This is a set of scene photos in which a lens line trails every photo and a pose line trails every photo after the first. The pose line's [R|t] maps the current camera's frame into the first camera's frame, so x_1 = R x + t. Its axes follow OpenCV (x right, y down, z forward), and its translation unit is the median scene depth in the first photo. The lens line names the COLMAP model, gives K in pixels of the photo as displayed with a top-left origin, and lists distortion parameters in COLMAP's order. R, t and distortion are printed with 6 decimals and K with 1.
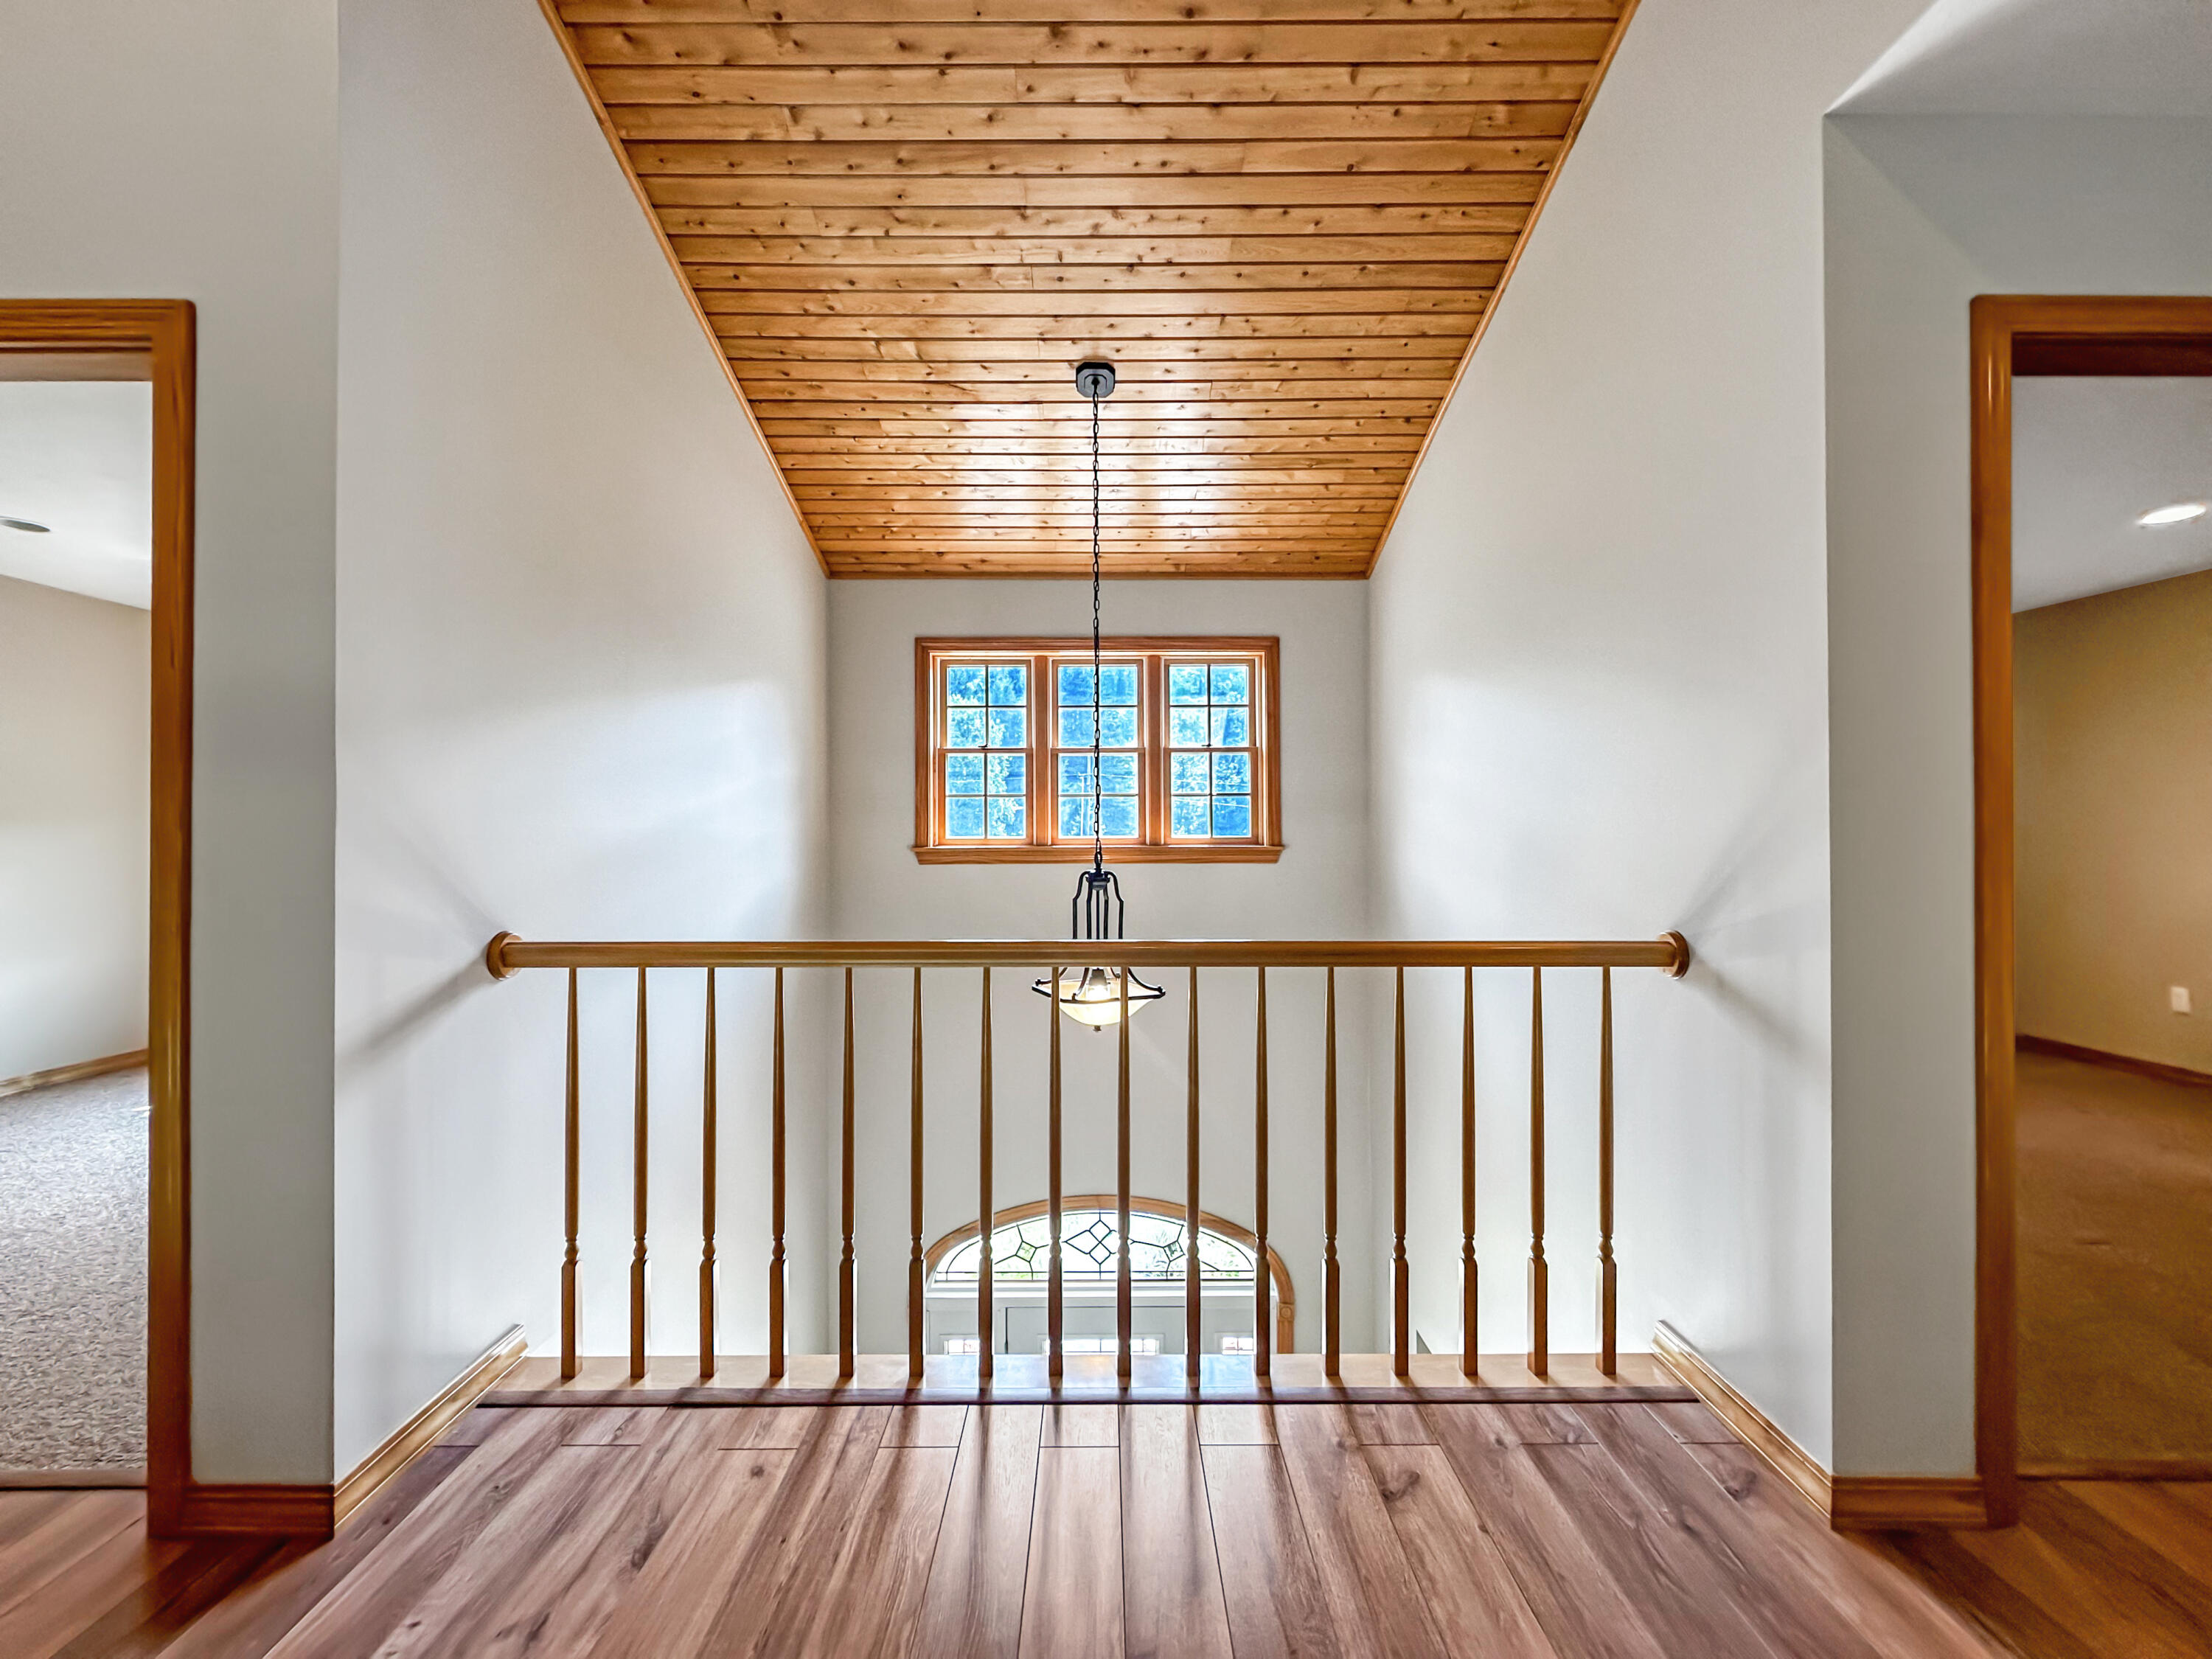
lens RADIAL K [[878.7, 0, 1102.4], [0, 878.7, 831.0], [0, 0, 1]] dist [-0.001384, 0.000108]
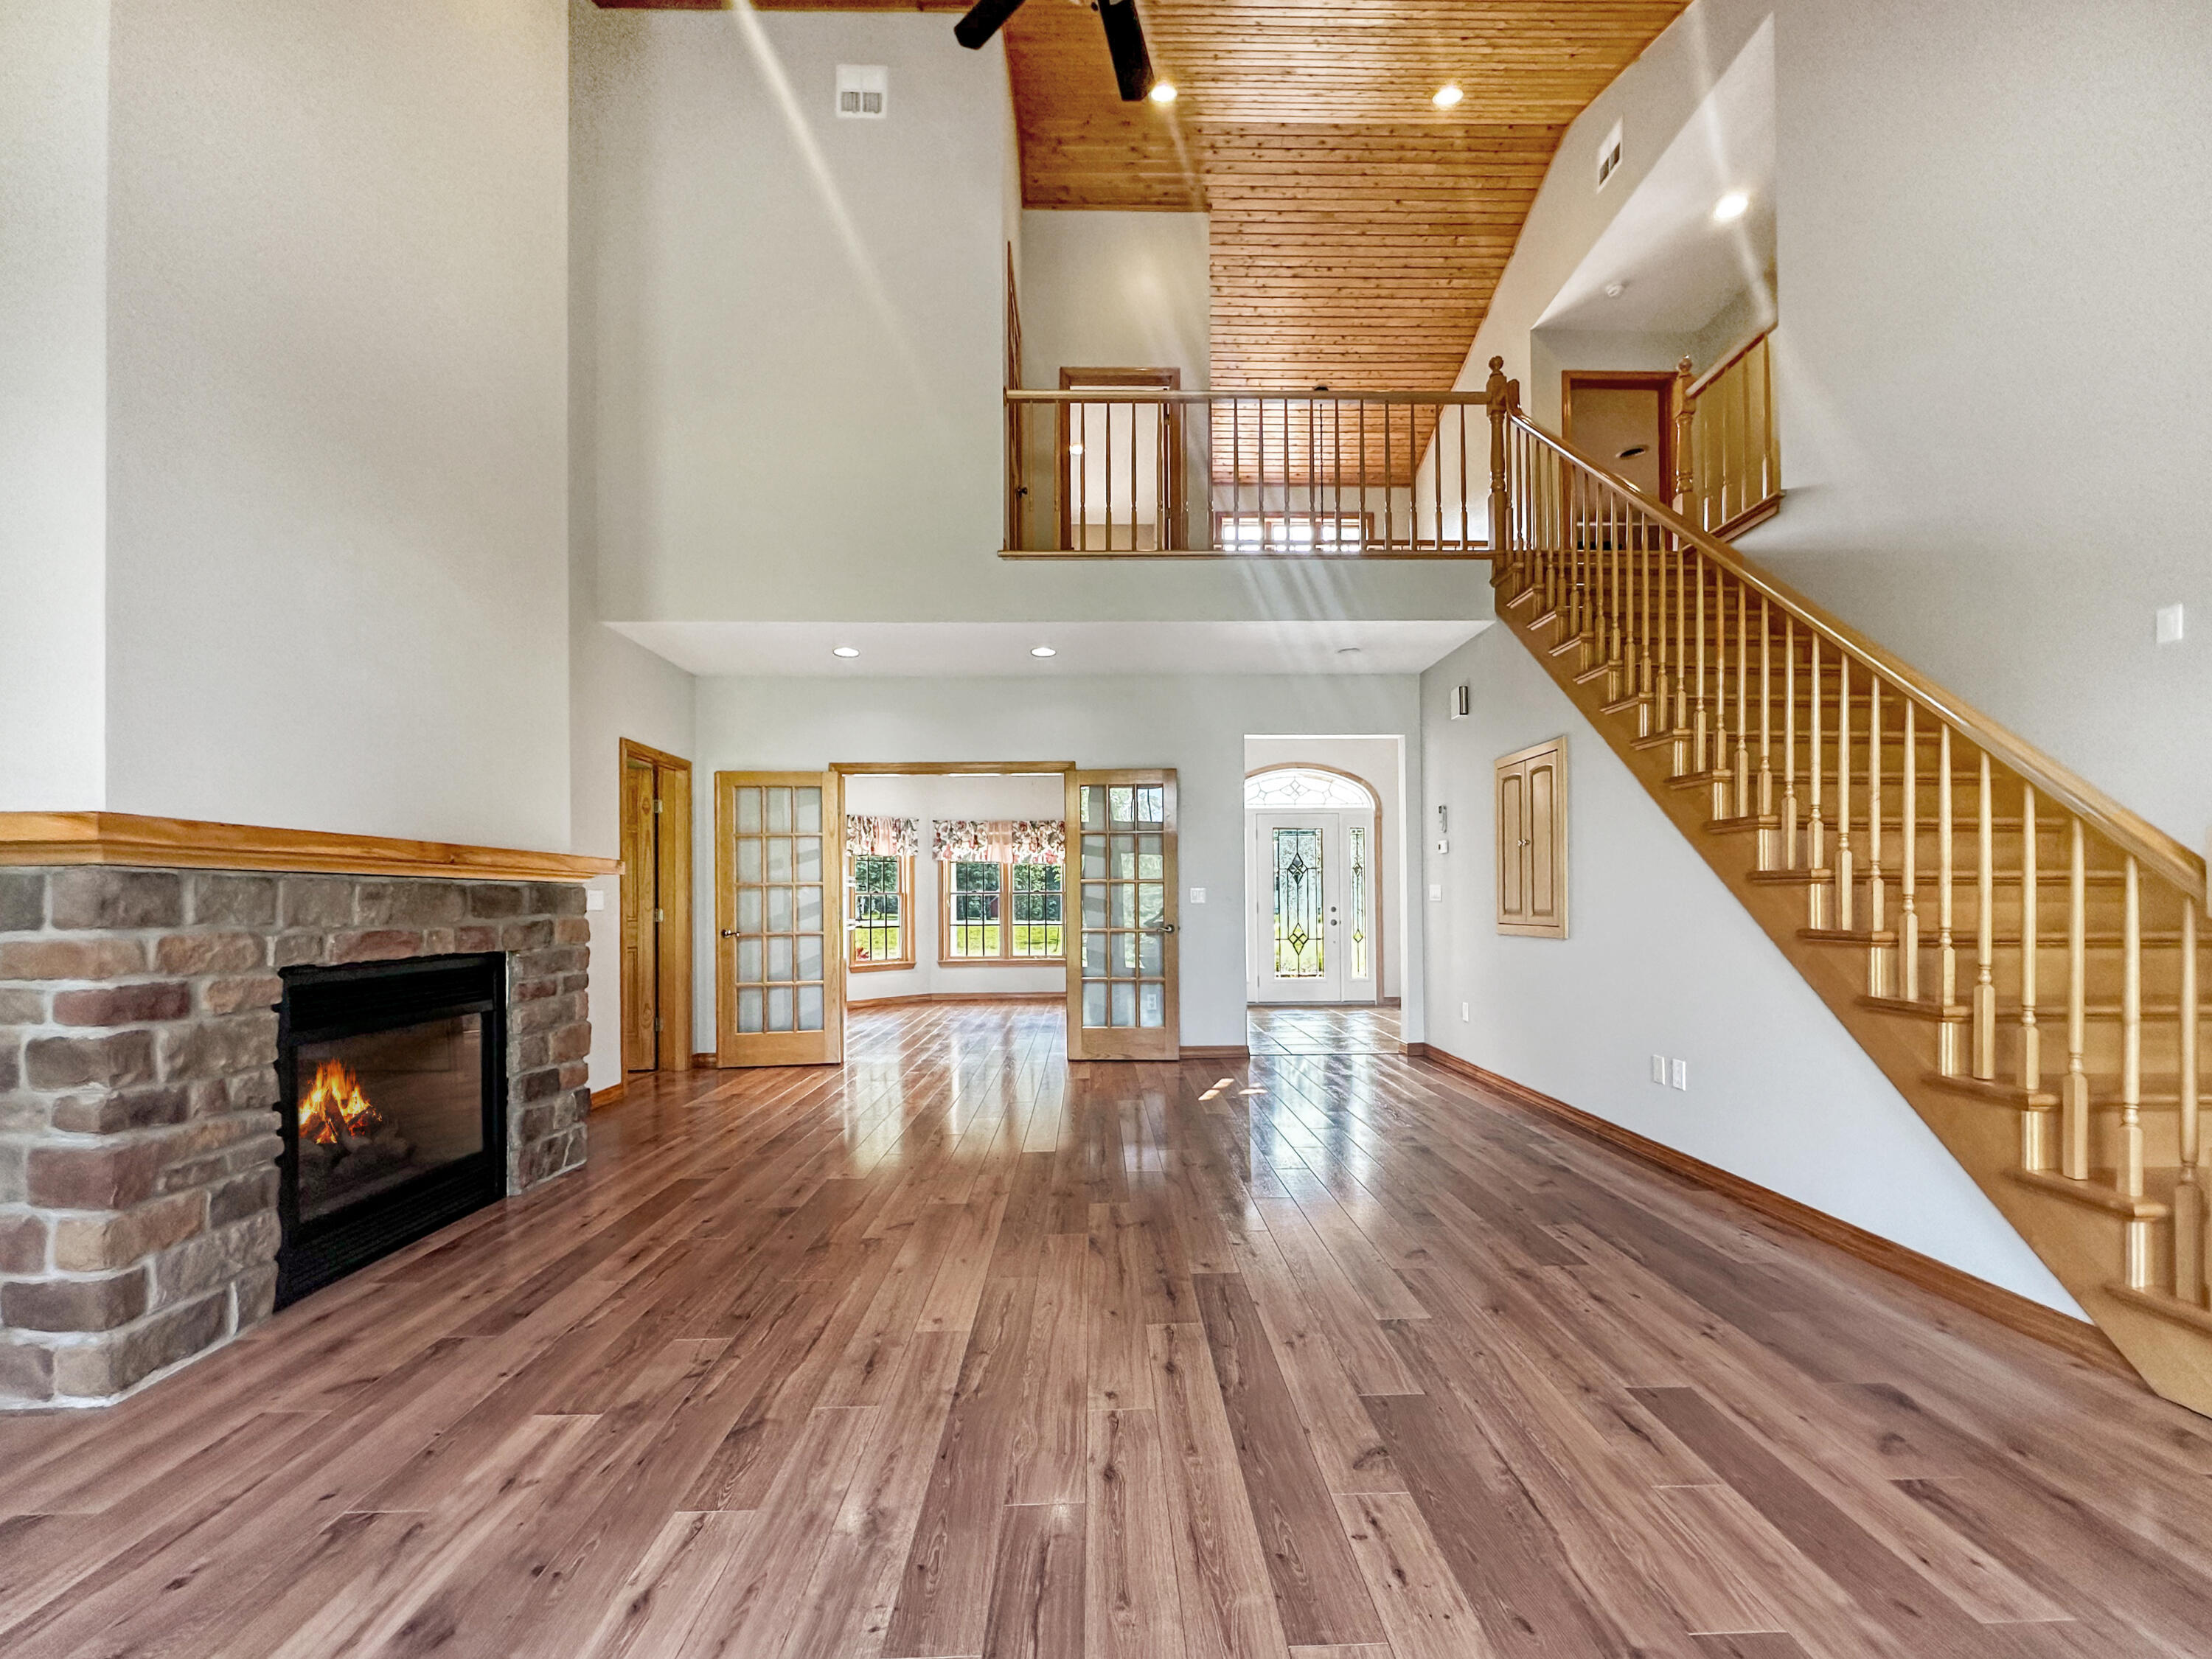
lens RADIAL K [[878.7, 0, 1115.5], [0, 878.7, 892.8], [0, 0, 1]] dist [-0.001384, 0.000108]
pose [[0.999269, -0.014929, 0.035180, -0.933614], [0.014540, 0.999831, 0.011283, 1.223482], [-0.035343, -0.010763, 0.999317, -2.115004]]
